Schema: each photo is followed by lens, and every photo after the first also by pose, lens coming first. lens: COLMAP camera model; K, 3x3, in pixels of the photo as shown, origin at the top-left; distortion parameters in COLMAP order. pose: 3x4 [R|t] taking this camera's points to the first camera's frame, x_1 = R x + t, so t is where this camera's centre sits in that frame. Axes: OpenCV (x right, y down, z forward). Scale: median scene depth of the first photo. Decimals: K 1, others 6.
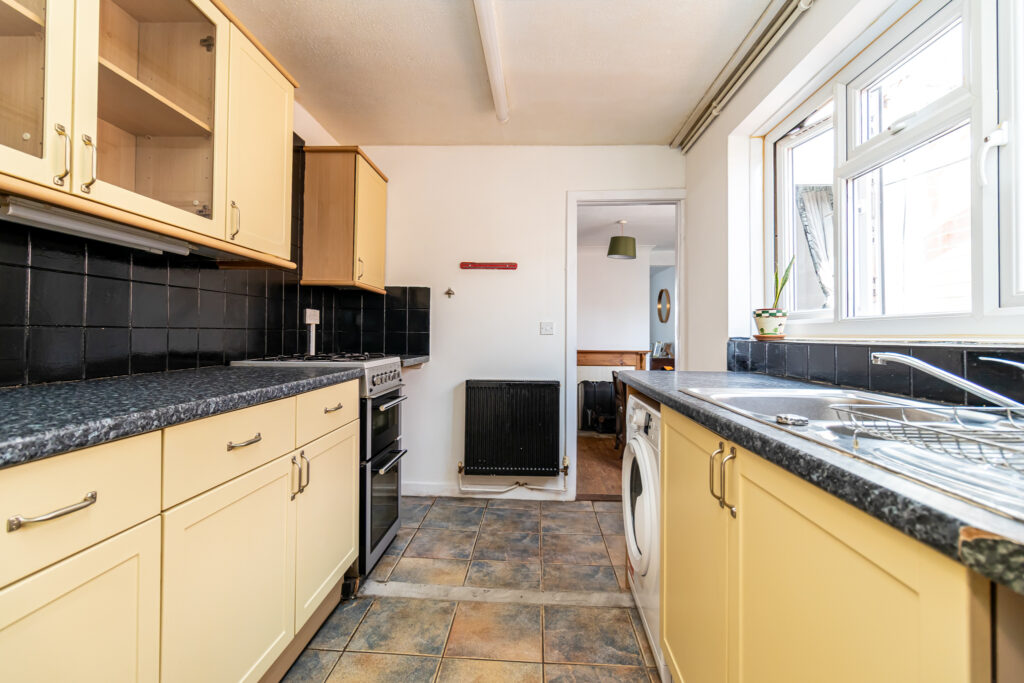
lens RADIAL K [[467.2, 0, 512.1], [0, 467.2, 333.6], [0, 0, 1]] dist [0.002837, 0.000345]
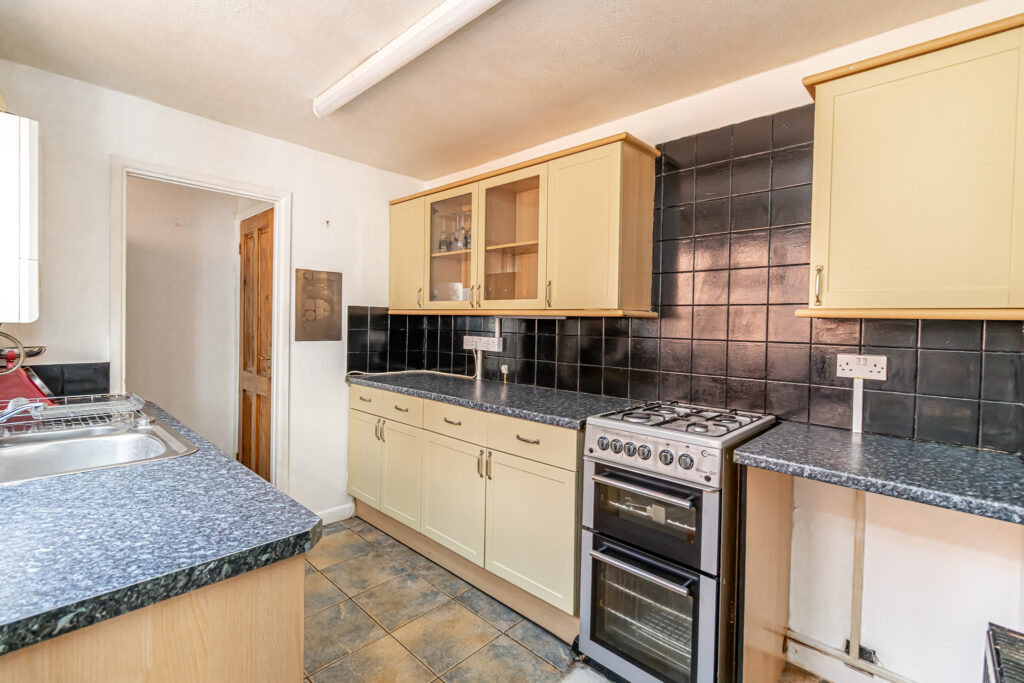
lens RADIAL K [[467.2, 0, 513.5], [0, 467.2, 339.6], [0, 0, 1]] dist [0.002837, 0.000345]
pose [[-0.662600, -0.004060, -0.748962, 0.510505], [-0.025368, 0.999533, 0.017025, -0.107991], [0.748544, 0.030281, -0.662394, 1.685101]]
